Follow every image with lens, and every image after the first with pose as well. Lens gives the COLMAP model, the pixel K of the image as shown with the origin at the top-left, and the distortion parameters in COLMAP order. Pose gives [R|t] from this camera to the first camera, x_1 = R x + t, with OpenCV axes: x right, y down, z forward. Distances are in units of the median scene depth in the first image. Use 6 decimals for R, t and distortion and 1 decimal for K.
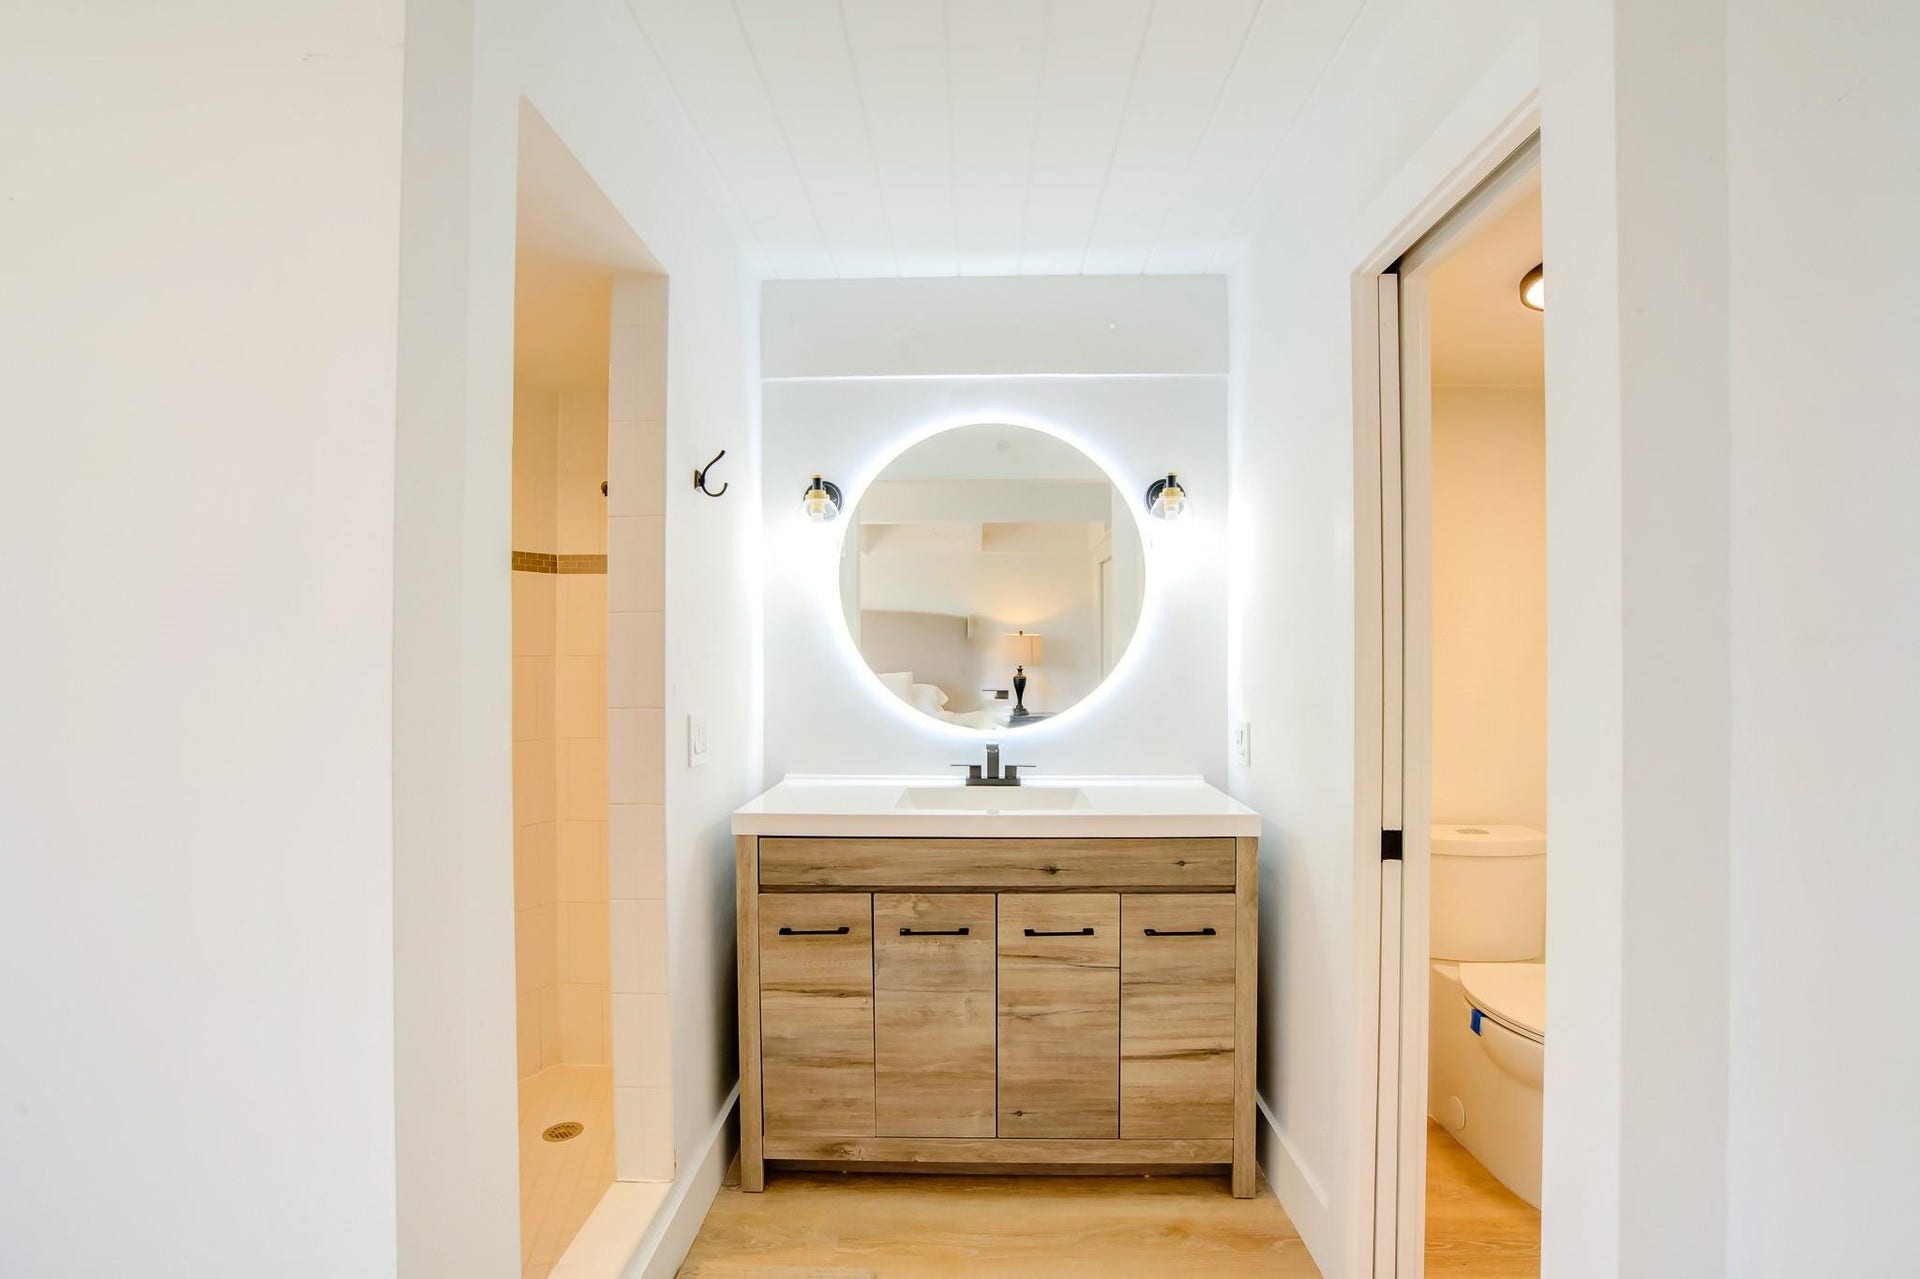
lens RADIAL K [[882.4, 0, 955.3], [0, 882.4, 647.2], [0, 0, 1]] dist [-0.058221, 0.021691]
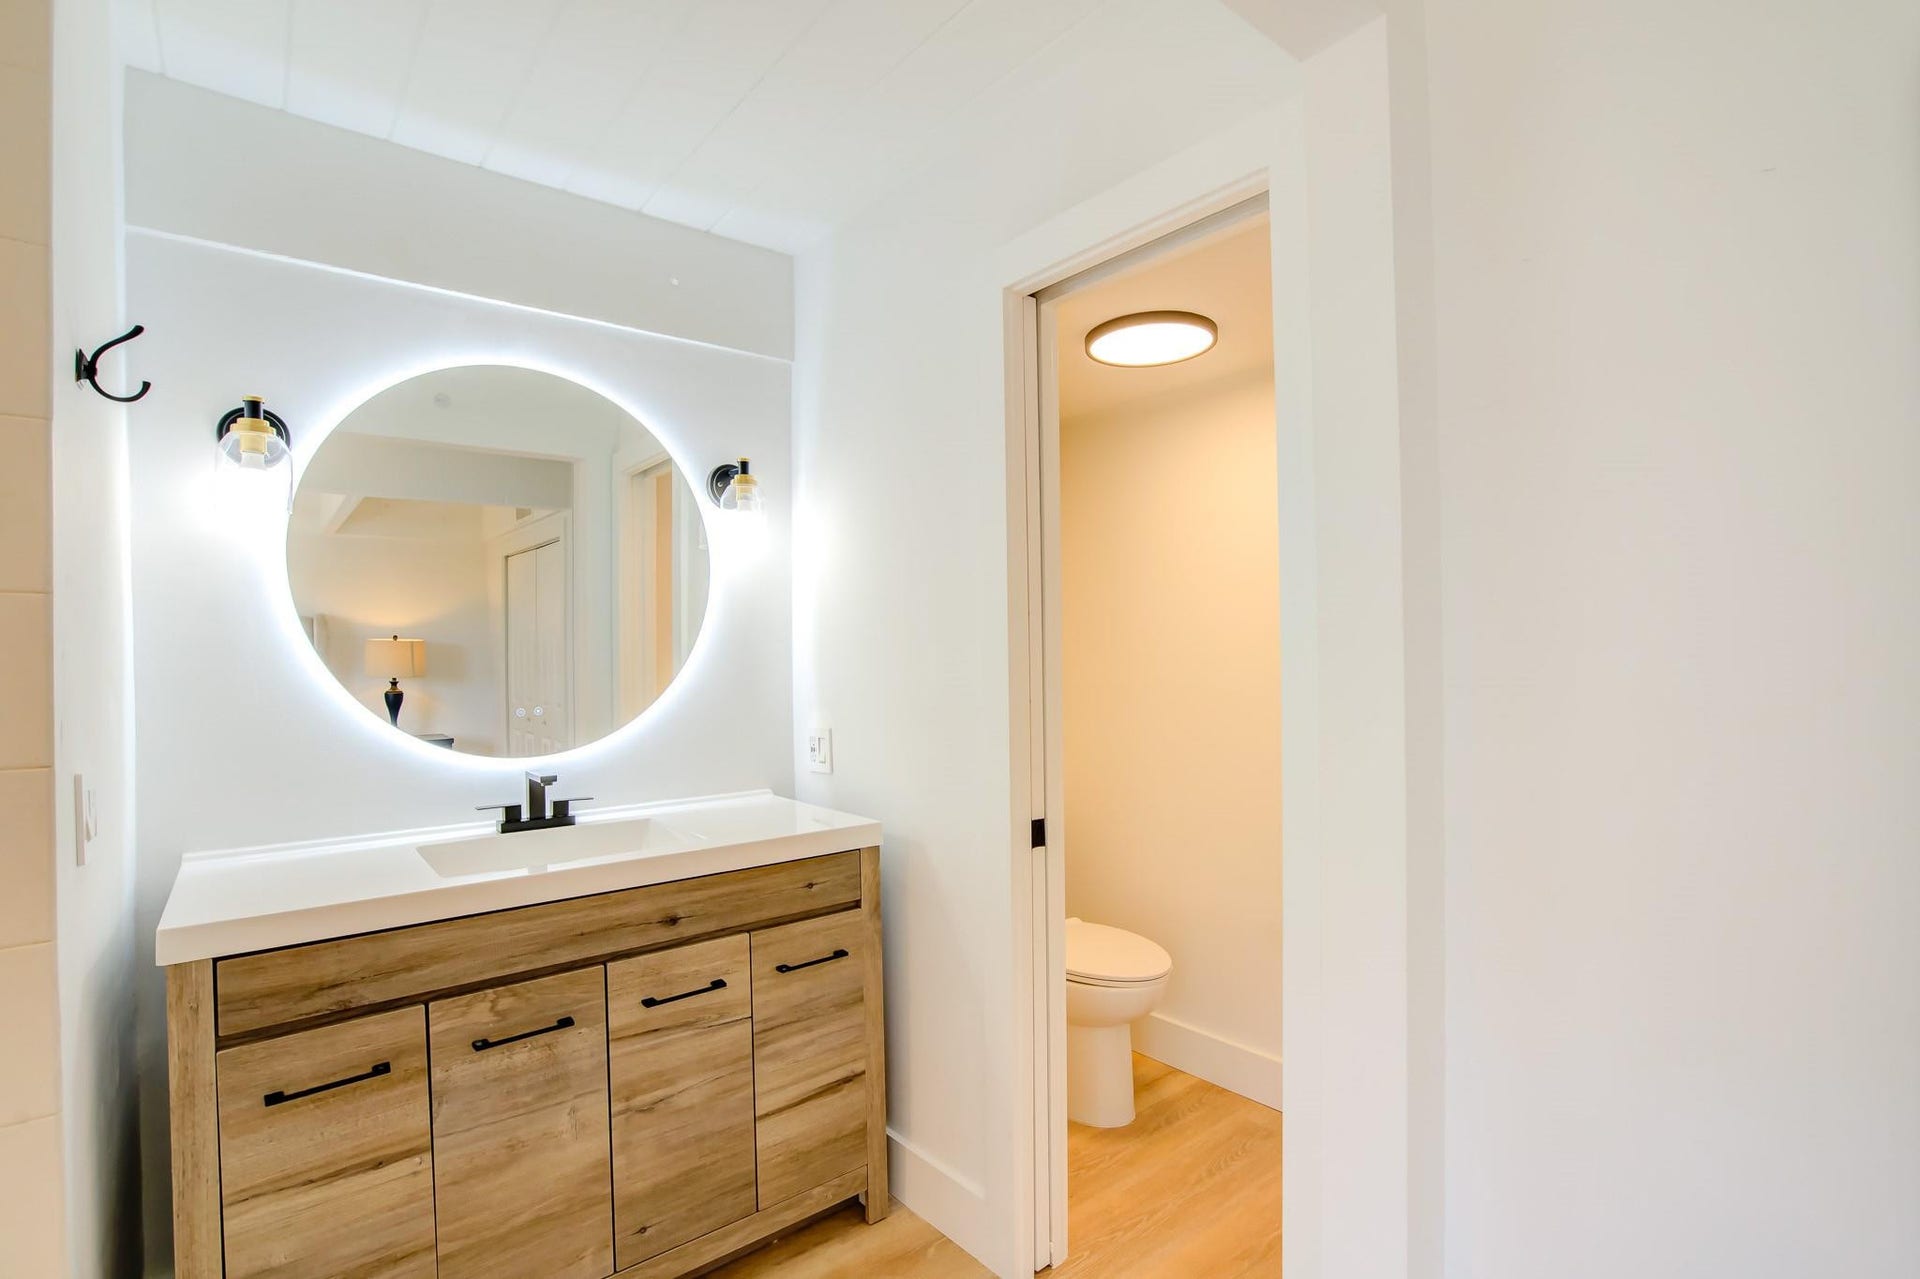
lens RADIAL K [[901.6, 0, 974.6], [0, 901.6, 647.6], [0, 0, 1]] dist [-0.055706, 0.024551]
pose [[0.751858, -0.006305, 0.659295, -0.228787], [0.010170, 0.999946, -0.002036, 0.001354], [-0.659246, 0.008236, 0.751882, 0.178620]]
